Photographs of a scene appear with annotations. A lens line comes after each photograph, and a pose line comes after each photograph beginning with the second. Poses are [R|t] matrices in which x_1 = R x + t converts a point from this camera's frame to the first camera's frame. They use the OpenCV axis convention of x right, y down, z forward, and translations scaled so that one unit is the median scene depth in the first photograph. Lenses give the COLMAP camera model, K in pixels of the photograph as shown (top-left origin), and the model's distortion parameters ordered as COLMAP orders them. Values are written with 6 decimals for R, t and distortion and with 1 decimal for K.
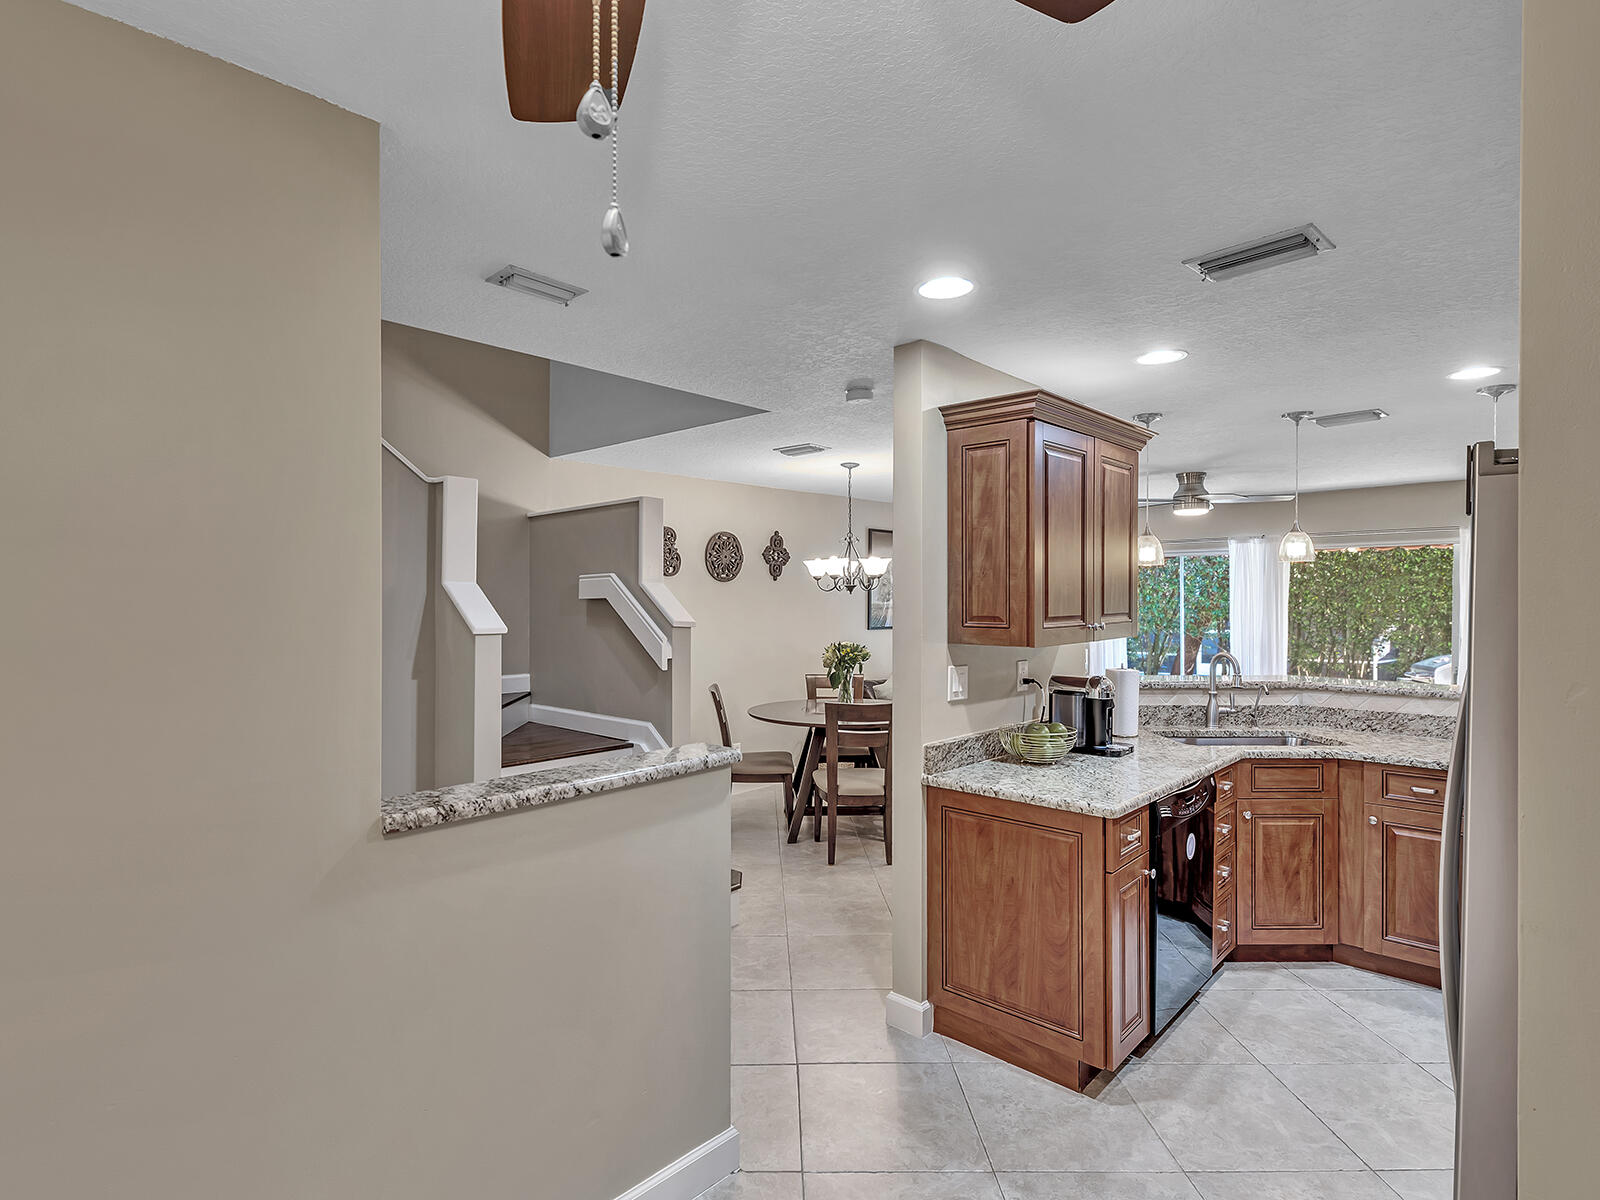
lens RADIAL K [[816.4, 0, 758.9], [0, 816.4, 594.7], [0, 0, 1]] dist [0.001652, -0.000201]
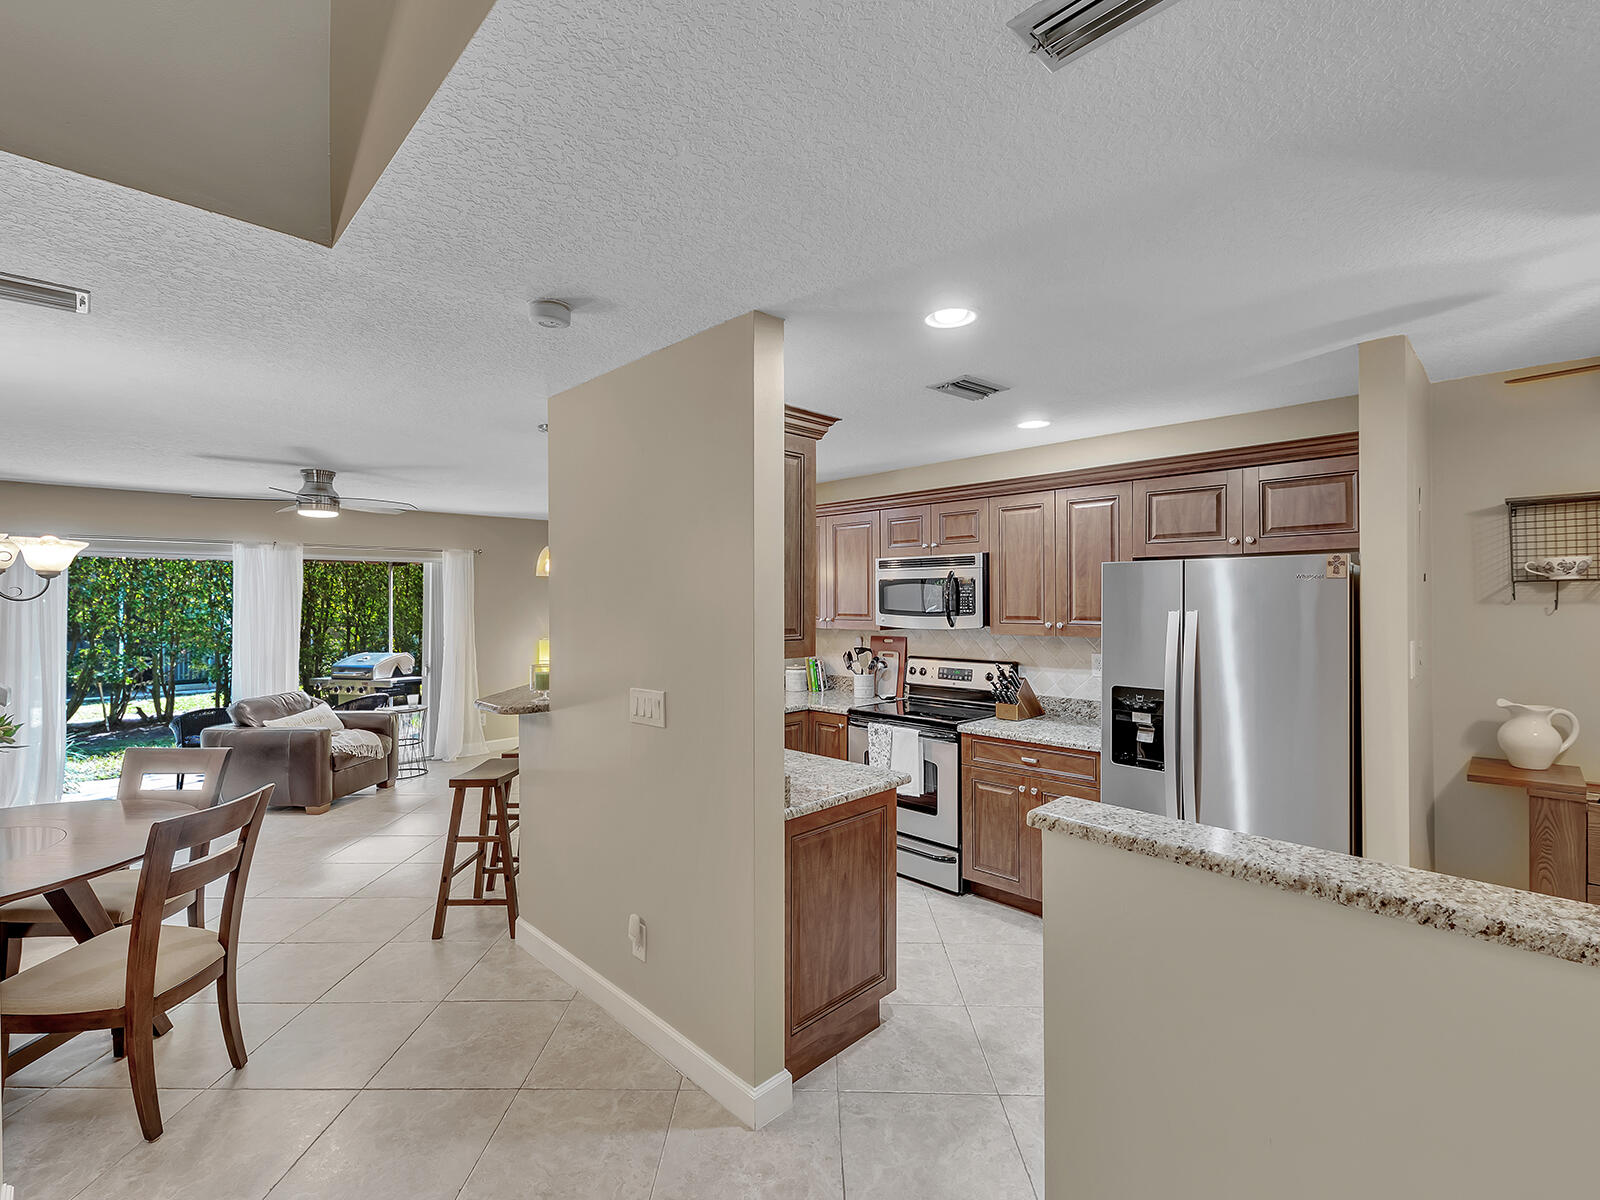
lens RADIAL K [[732.0, 0, 800.0], [0, 732.0, 600.0], [0, 0, 1]] dist [0.010071, -0.005326]
pose [[0.025196, 0.000467, 0.999682, -0.525549], [0.003106, 0.999995, -0.000545, -0.006260], [-0.999678, 0.003119, 0.025194, 0.849608]]
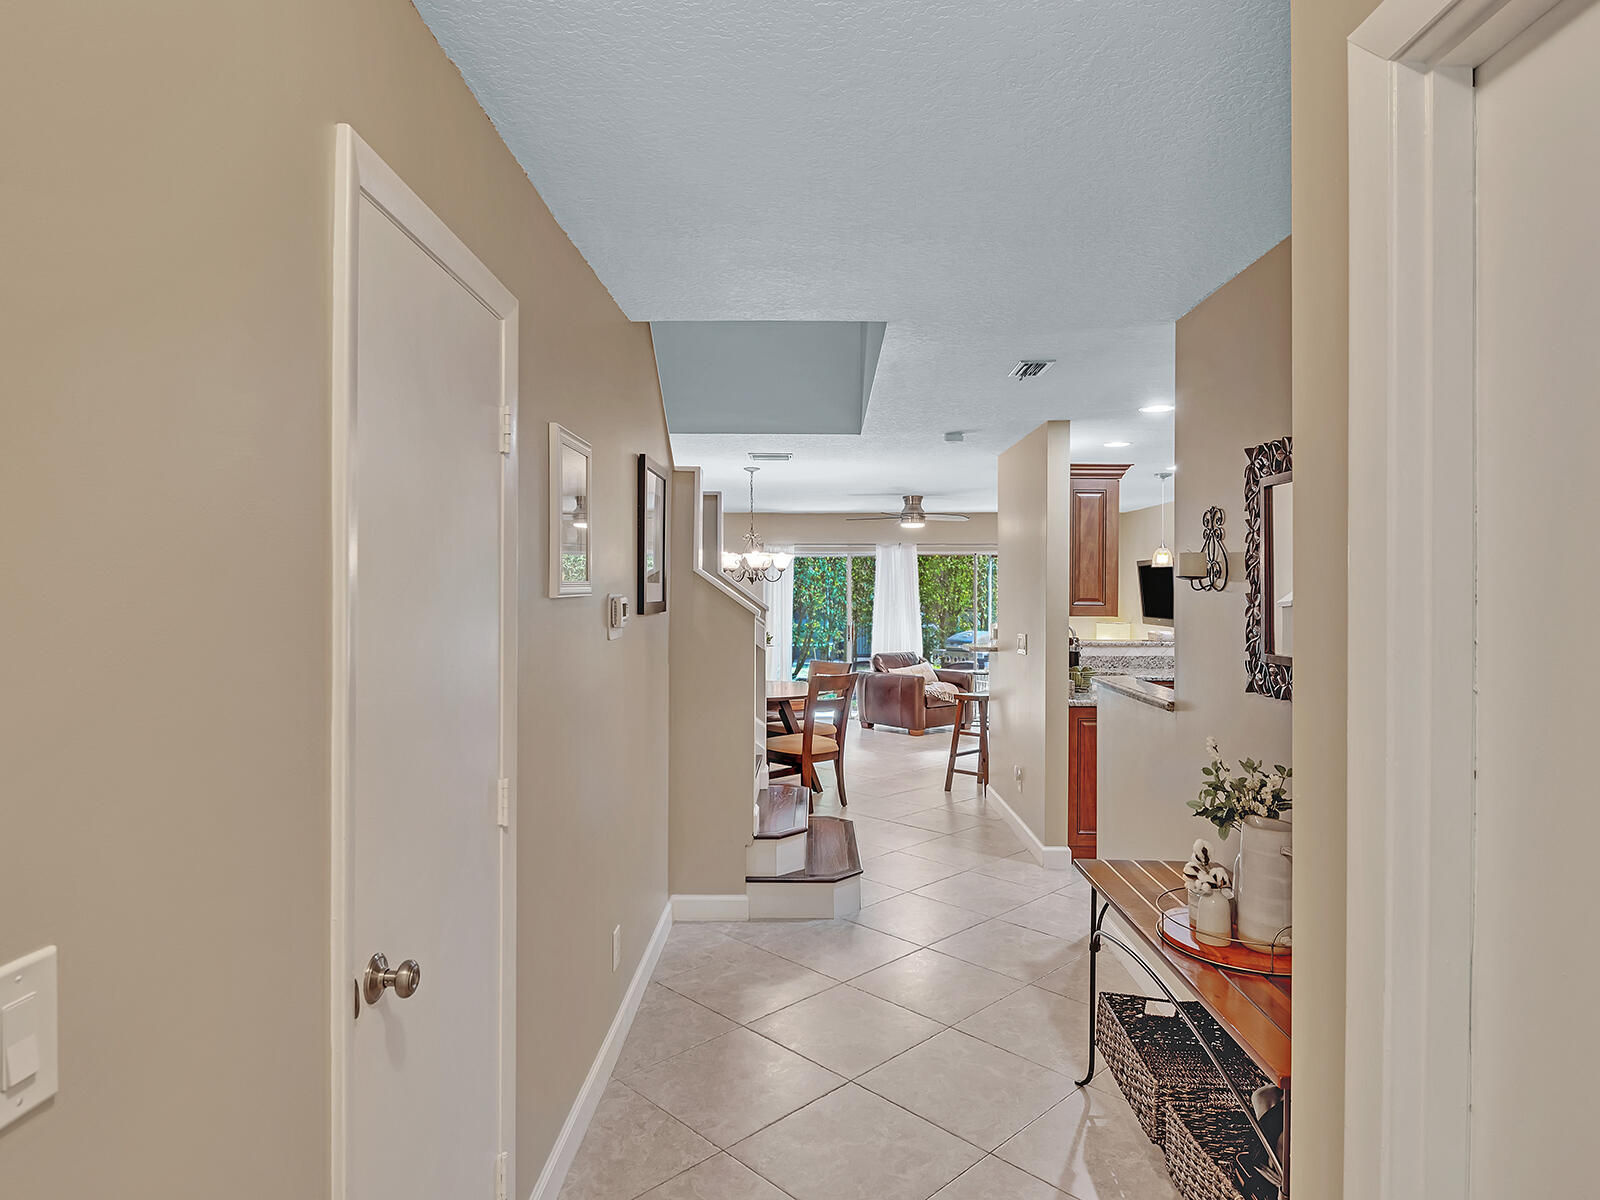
lens RADIAL K [[923.4, 0, 800.0], [0, 923.4, 600.0], [0, 0, 1]] dist [-0.000215, -0.000170]
pose [[0.725880, -0.003377, 0.687813, -1.221601], [-0.004053, 0.999950, 0.009187, 0.013925], [-0.687810, -0.009457, 0.725830, 0.067224]]
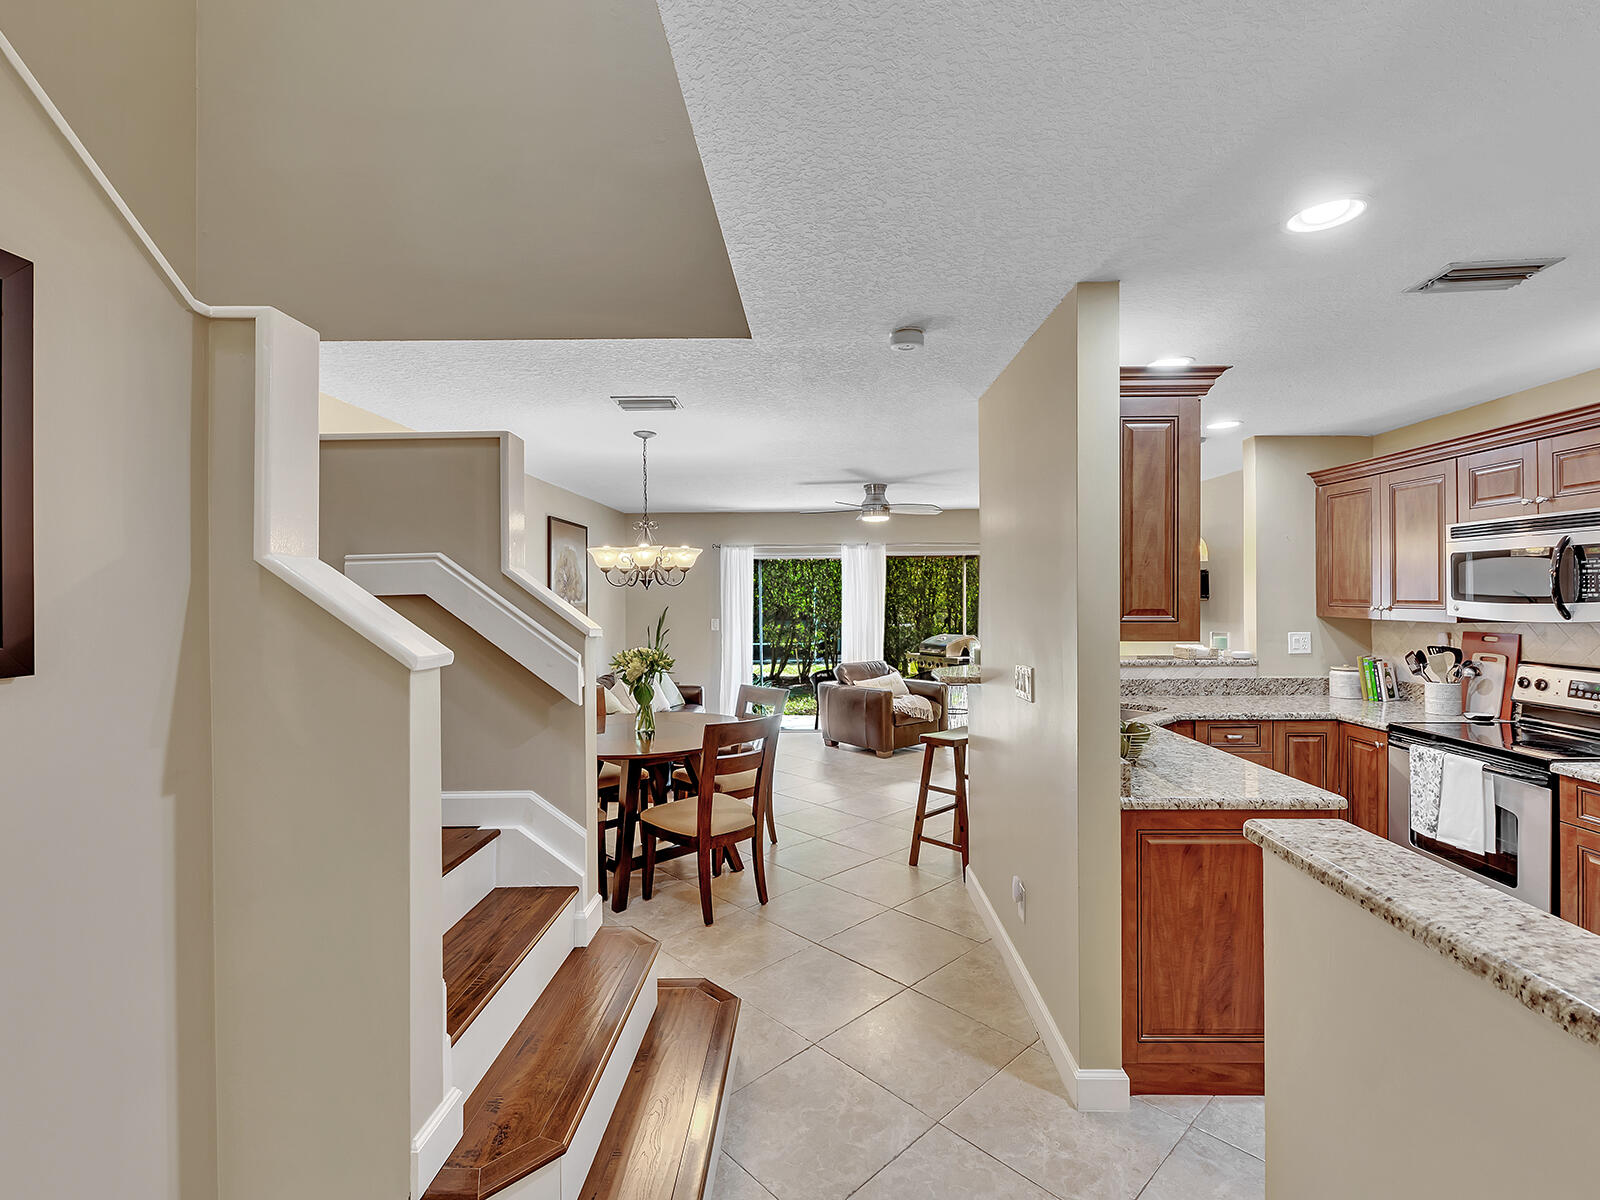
lens RADIAL K [[745.1, 0, 800.0], [0, 745.1, 600.0], [0, 0, 1]] dist [0.007529, -0.000687]
pose [[0.733608, -0.009004, 0.679513, -0.499380], [0.004890, 0.999956, 0.007970, 0.007023], [-0.679555, -0.002525, 0.733620, 0.583179]]
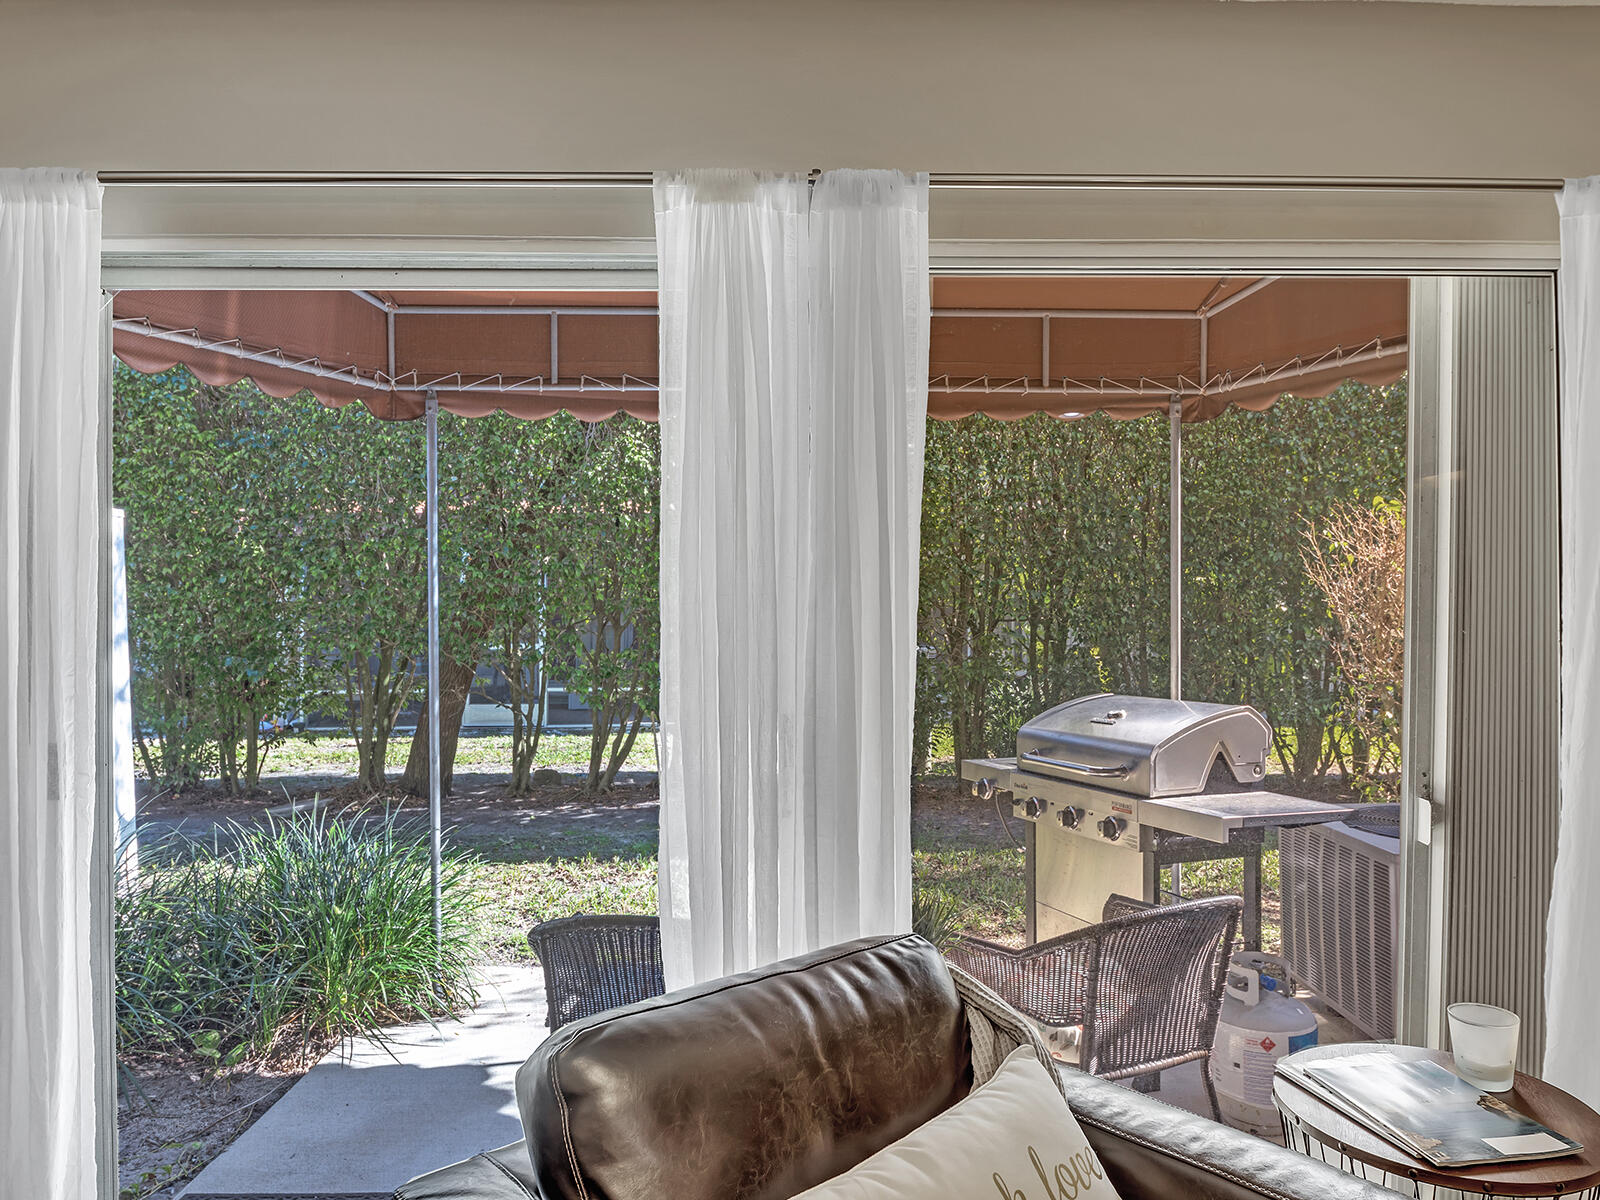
lens RADIAL K [[1076.3, 0, 800.0], [0, 1076.3, 600.0], [0, 0, 1]] dist [-0.002008, -0.001844]
pose [[0.694547, -0.002101, 0.719444, 0.997463], [0.000568, 0.999997, 0.002372, 0.068794], [-0.719447, -0.001238, 0.694546, 1.914830]]
